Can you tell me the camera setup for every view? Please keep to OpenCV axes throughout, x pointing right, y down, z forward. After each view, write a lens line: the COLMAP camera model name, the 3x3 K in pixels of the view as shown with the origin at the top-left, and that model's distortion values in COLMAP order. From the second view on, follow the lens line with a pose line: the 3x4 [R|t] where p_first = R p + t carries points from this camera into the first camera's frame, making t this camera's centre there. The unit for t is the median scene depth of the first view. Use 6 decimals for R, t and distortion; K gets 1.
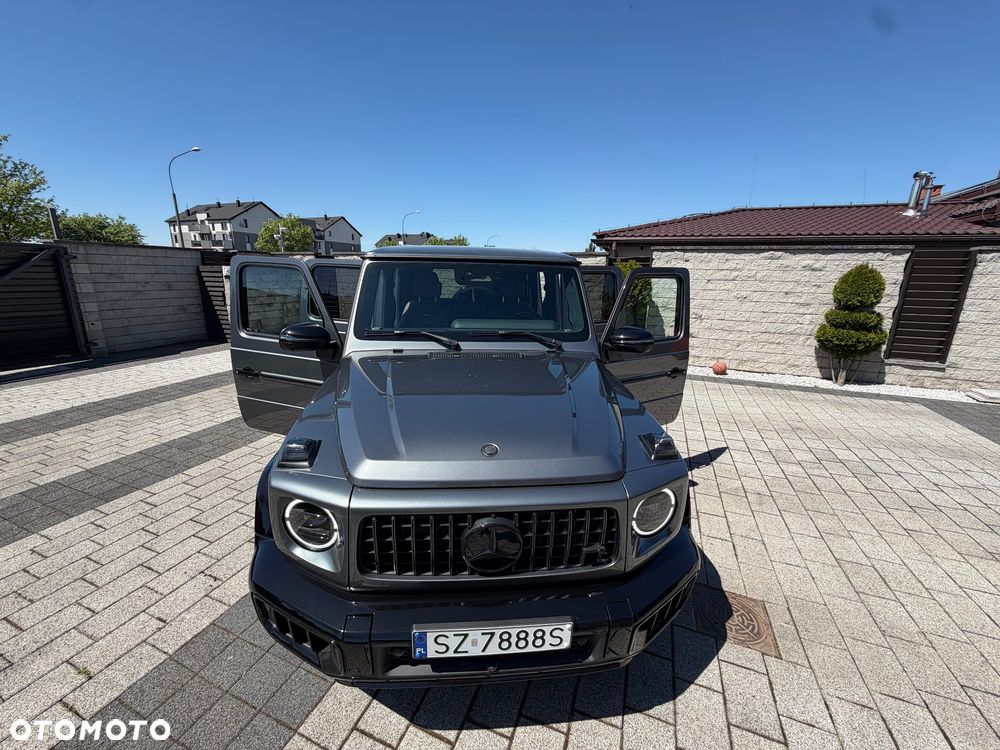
lens RADIAL K [[398.8, 0, 495.2], [0, 398.8, 380.7], [0, 0, 1]] dist [-0.002485, 0.000404]
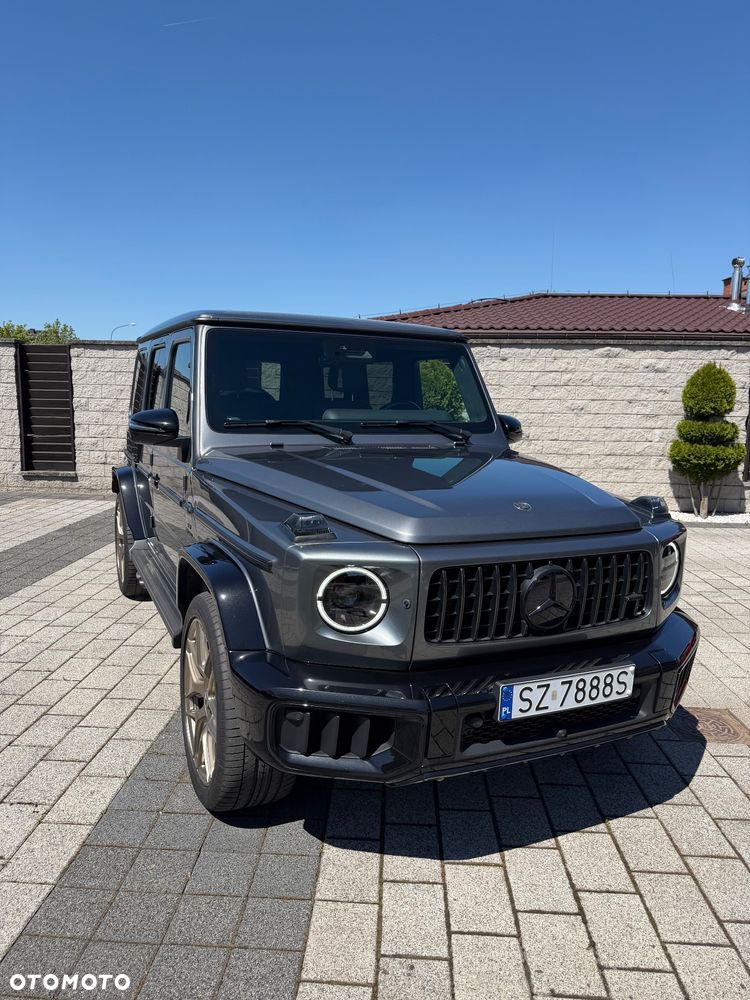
lens RADIAL K [[707.6, 0, 361.6], [0, 707.6, 512.7], [0, 0, 1]] dist [0.070052, -0.116291]
pose [[0.946577, -0.052962, 0.318098, -0.467316], [0.084904, 0.992549, -0.087396, 0.157409], [-0.311099, 0.109734, 0.944021, -0.234467]]
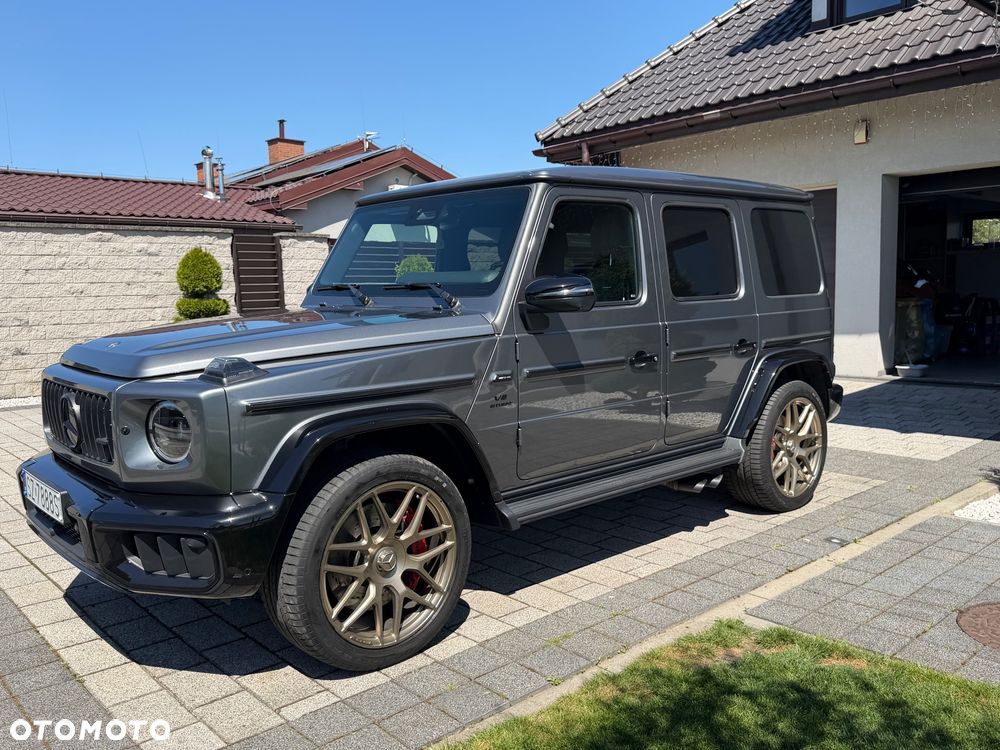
lens RADIAL K [[848.5, 0, 500.0], [0, 848.5, 375.0], [0, 0, 1]] dist [0.080205, -0.120440]
pose [[0.442278, -0.119996, 0.888814, -1.170909], [0.268268, 0.963338, -0.003434, 0.388967], [-0.855817, 0.239959, 0.458255, -0.900666]]
